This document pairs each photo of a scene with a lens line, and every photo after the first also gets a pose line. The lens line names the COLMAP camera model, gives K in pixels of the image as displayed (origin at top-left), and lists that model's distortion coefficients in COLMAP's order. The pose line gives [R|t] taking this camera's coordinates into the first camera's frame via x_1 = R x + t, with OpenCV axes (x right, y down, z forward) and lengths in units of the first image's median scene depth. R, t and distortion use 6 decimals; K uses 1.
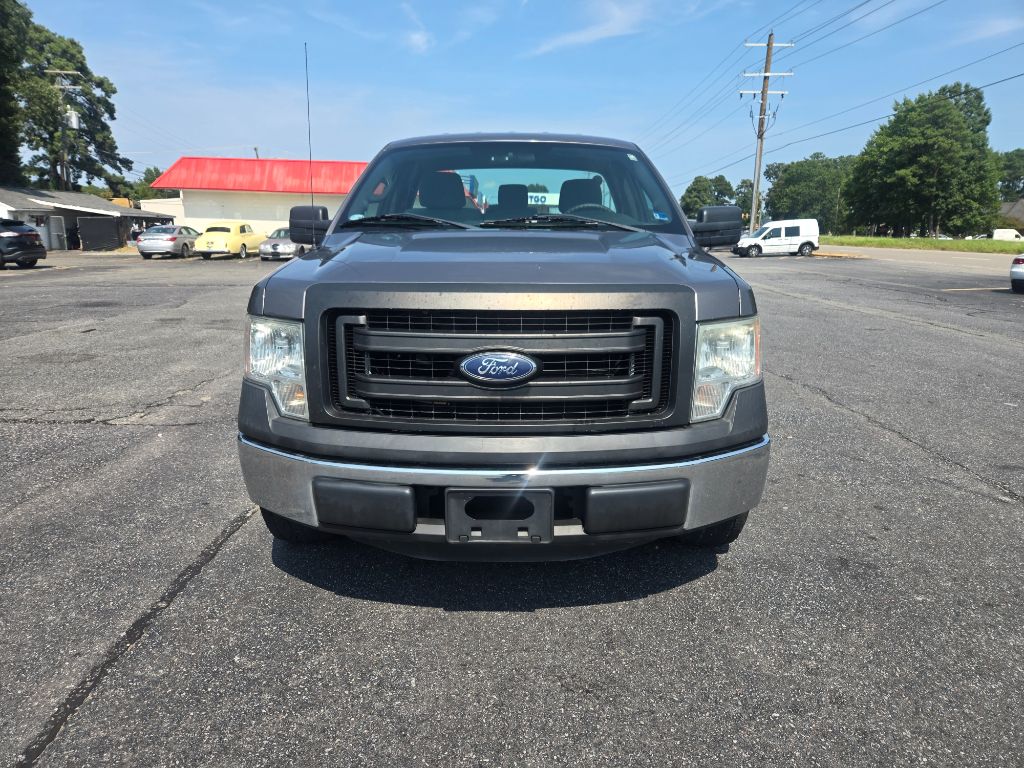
lens RADIAL K [[683.7, 0, 518.3], [0, 683.7, 384.9], [0, 0, 1]] dist [0.053406, -0.047622]
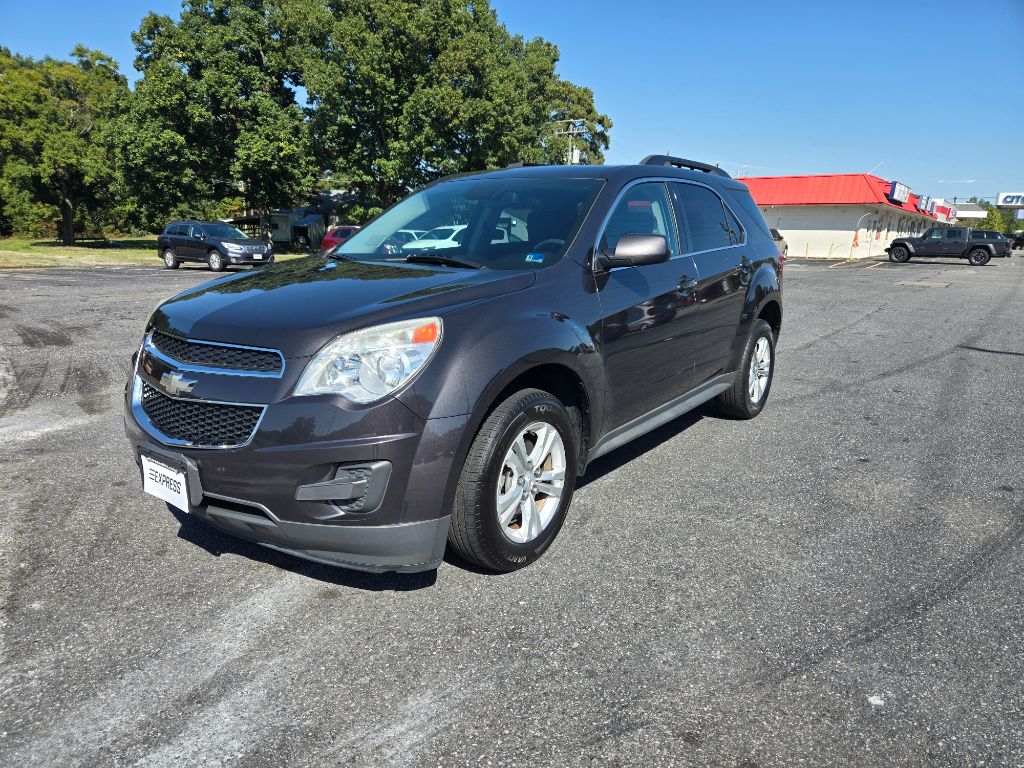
lens RADIAL K [[694.3, 0, 519.1], [0, 694.3, 388.4], [0, 0, 1]] dist [0.062067, -0.056460]
pose [[0.806119, 0.123895, -0.578639, 0.095894], [-0.130734, 0.990962, 0.030050, 0.030575], [0.577132, 0.051424, 0.815030, -0.121665]]
